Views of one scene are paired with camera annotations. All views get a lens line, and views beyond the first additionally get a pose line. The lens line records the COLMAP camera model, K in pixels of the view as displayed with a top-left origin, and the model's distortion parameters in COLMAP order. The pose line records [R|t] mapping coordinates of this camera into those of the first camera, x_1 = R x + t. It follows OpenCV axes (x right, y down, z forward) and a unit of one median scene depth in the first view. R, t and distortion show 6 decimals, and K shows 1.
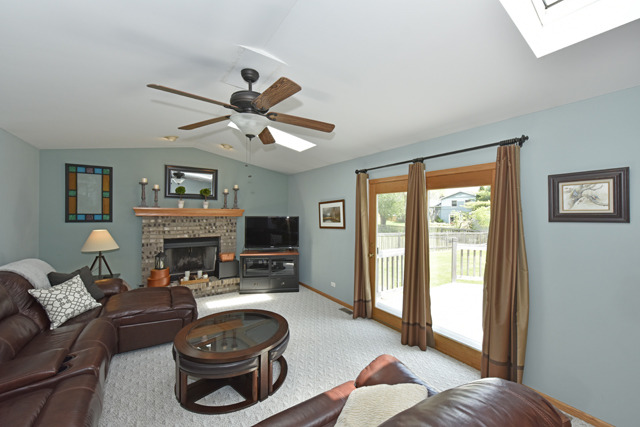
lens RADIAL K [[252.7, 0, 323.7], [0, 252.7, 213.0], [0, 0, 1]] dist [-0.006830, -0.000232]
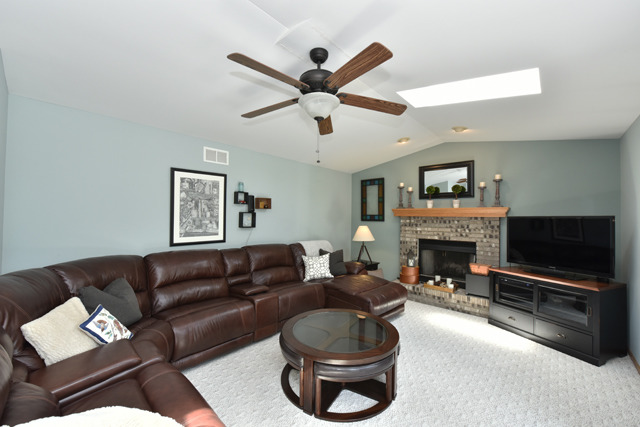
lens RADIAL K [[252.7, 0, 321.5], [0, 252.7, 213.6], [0, 0, 1]] dist [-0.006830, -0.000232]
pose [[0.216442, -0.024688, -0.975983, 0.289750], [-0.009259, 0.999583, -0.027339, 0.031550], [0.976251, 0.014954, 0.216124, 0.380660]]
